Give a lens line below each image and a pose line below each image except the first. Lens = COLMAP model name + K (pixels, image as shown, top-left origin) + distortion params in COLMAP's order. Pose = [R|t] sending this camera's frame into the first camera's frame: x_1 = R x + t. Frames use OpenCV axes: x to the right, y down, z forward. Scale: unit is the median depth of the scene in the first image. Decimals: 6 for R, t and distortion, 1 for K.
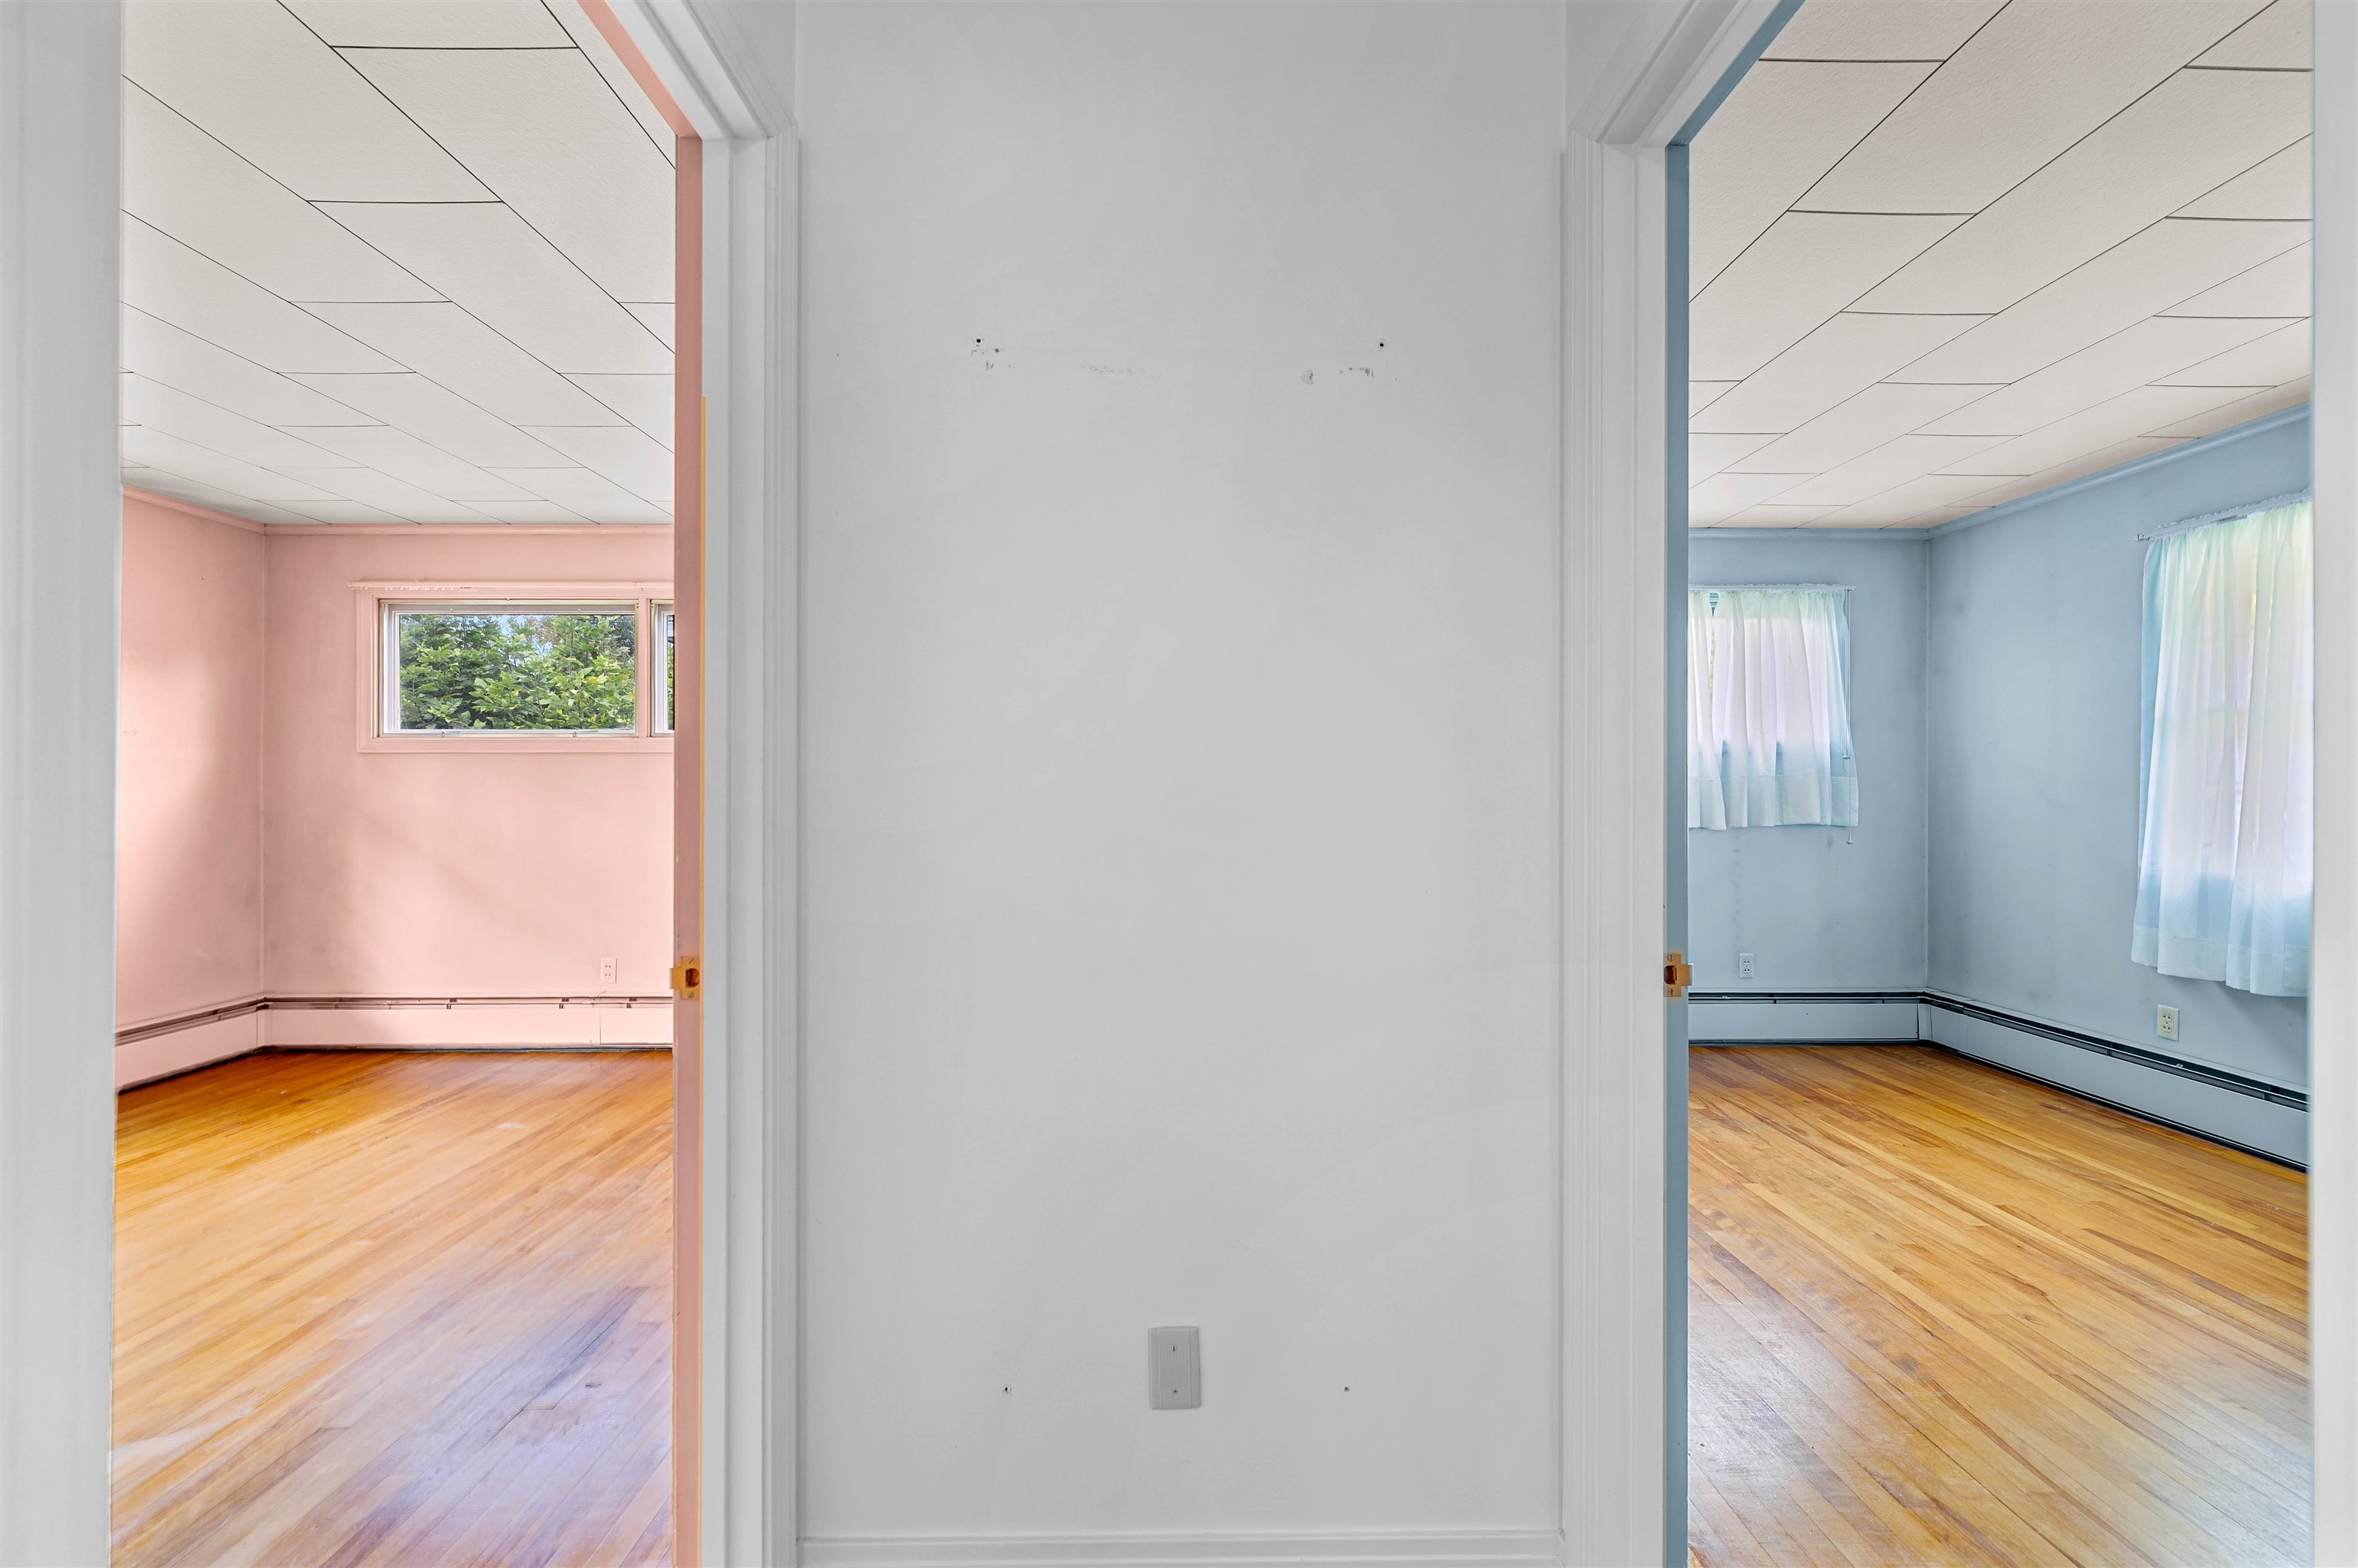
lens RADIAL K [[926.8, 0, 1184.6], [0, 926.8, 787.8], [0, 0, 1]] dist [-0.003984, -0.000315]
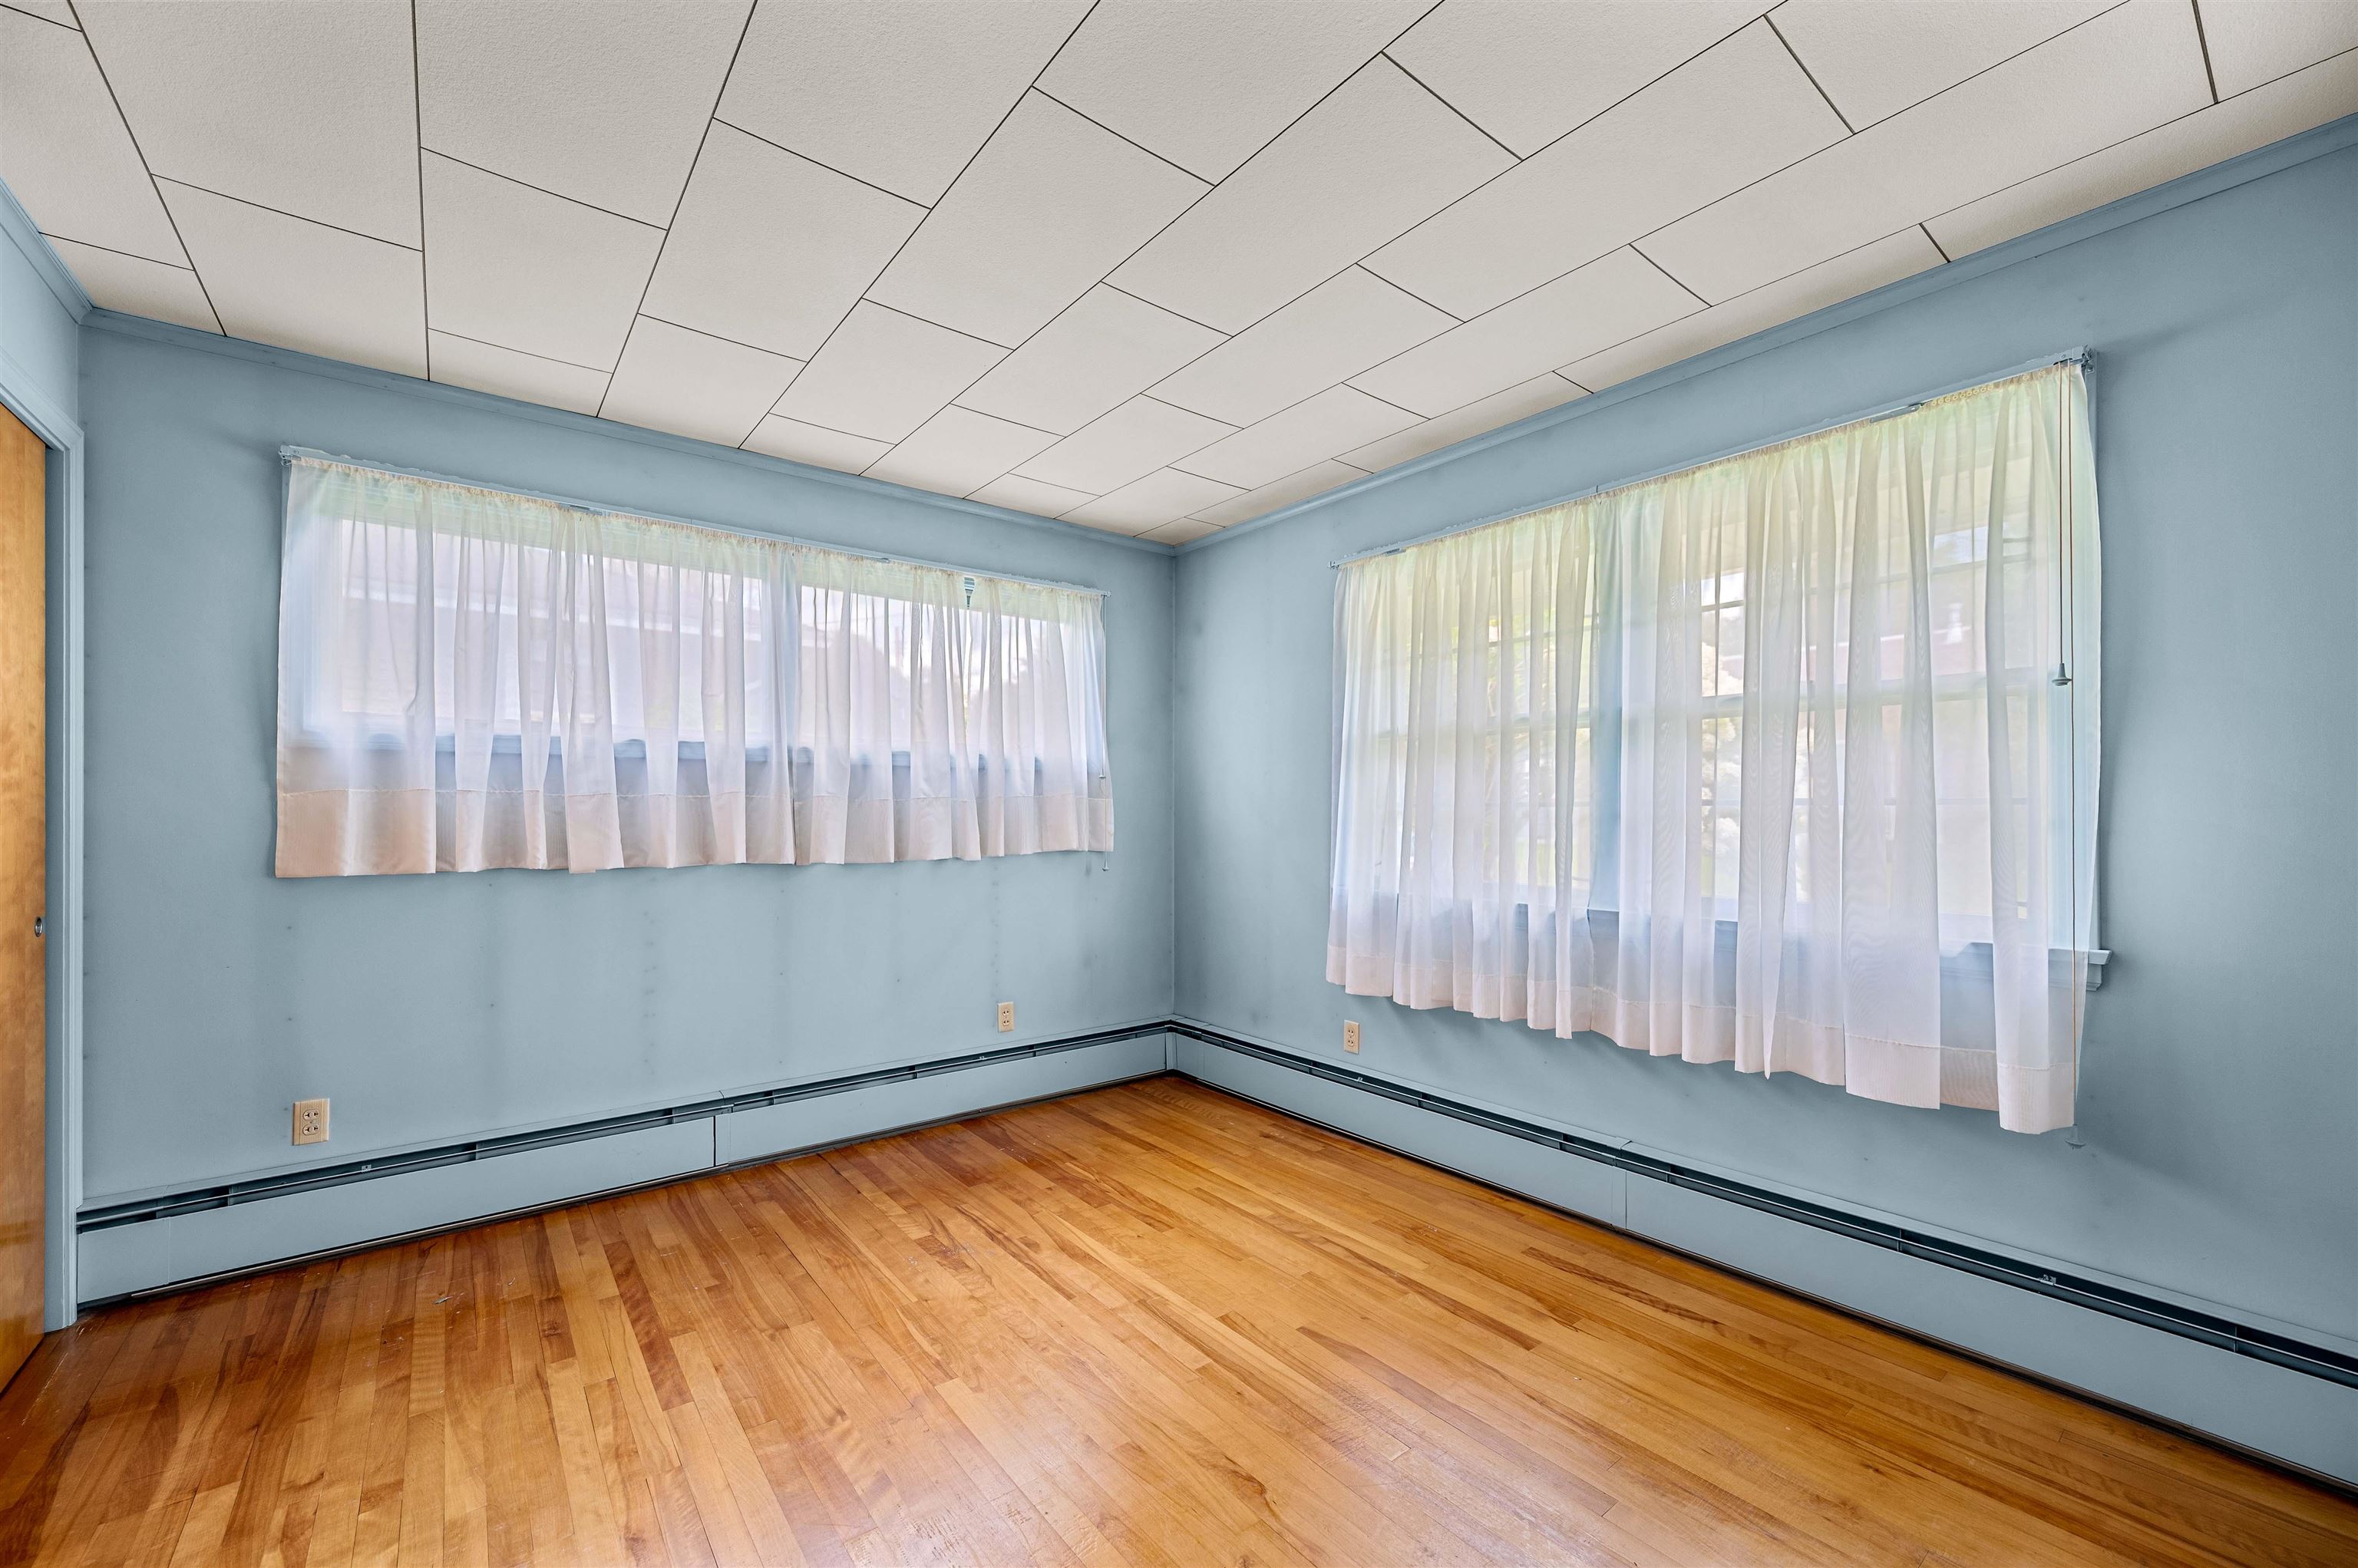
lens RADIAL K [[926.8, 0, 1160.7], [0, 926.8, 806.1], [0, 0, 1]] dist [-0.003984, -0.000315]
pose [[0.801991, 0.002145, 0.597332, 0.273661], [0.000645, 0.999990, -0.004457, 0.000444], [-0.597336, 0.003960, 0.801981, 0.292859]]
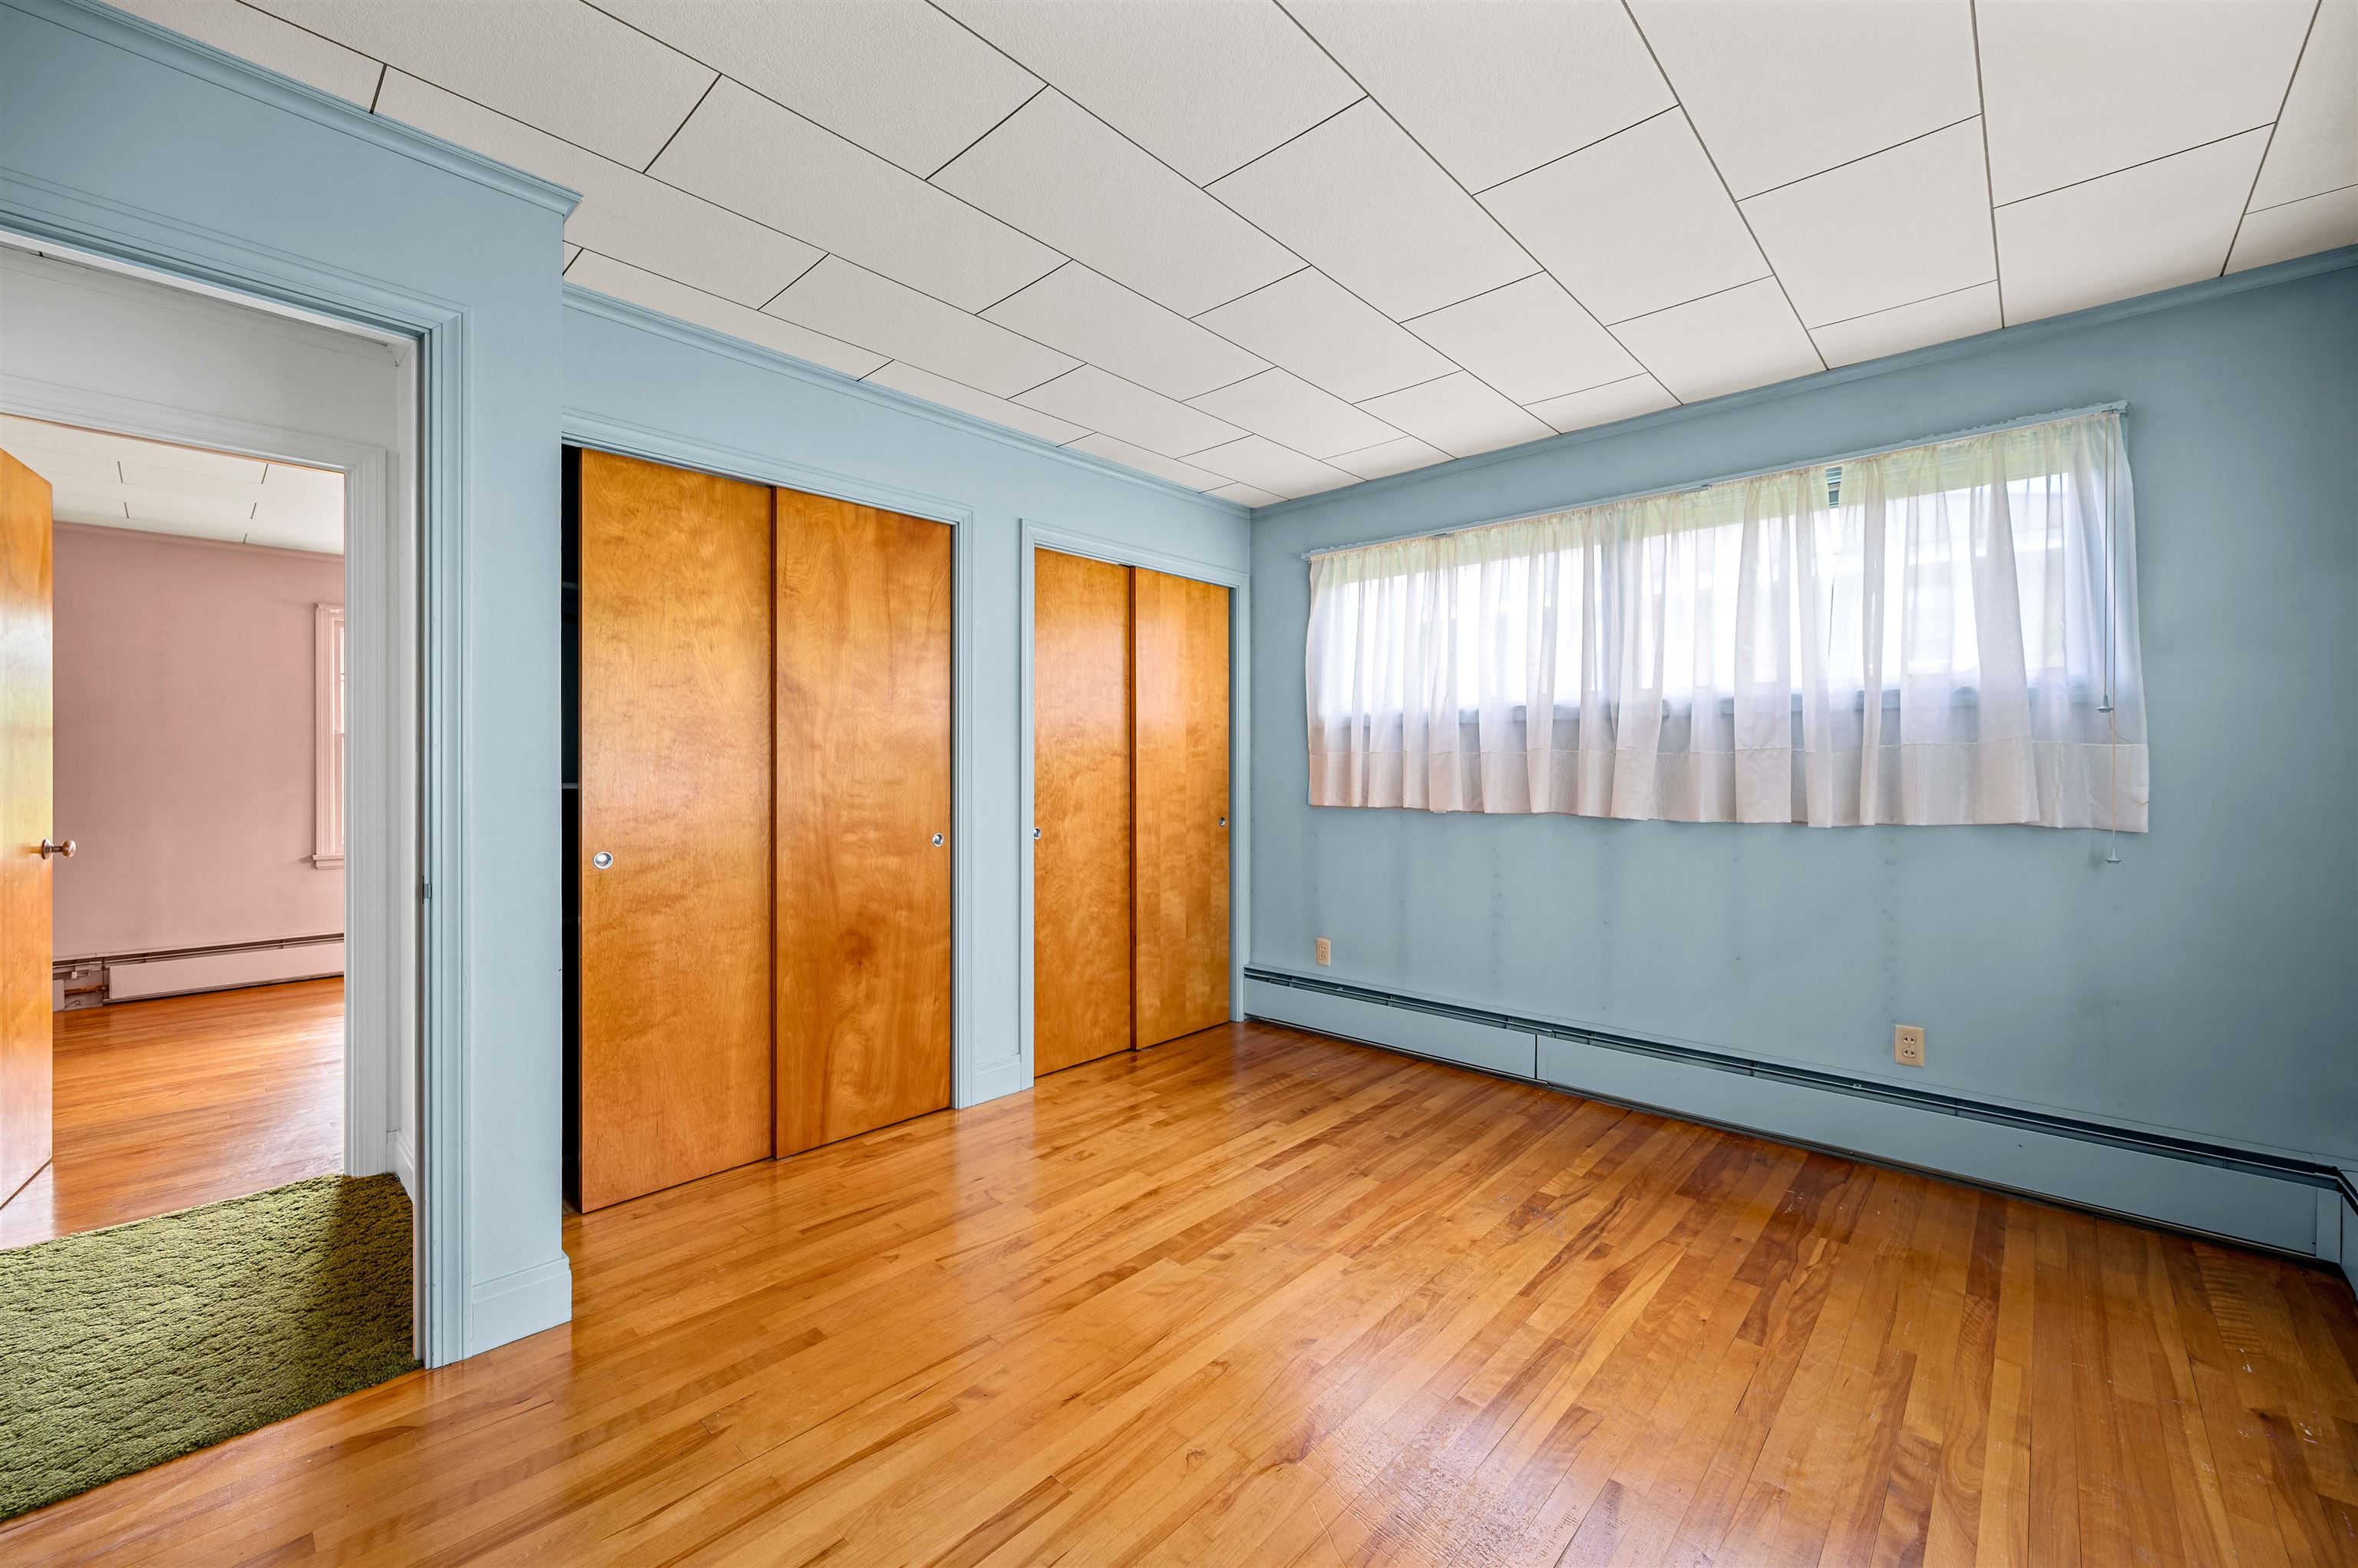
lens RADIAL K [[926.8, 0, 1192.1], [0, 926.8, 767.0], [0, 0, 1]] dist [-0.003984, -0.000315]
pose [[0.727594, -0.001595, -0.686006, 0.897914], [0.000949, 0.999999, -0.001319, 0.003585], [0.686007, 0.000309, 0.727595, 0.272314]]
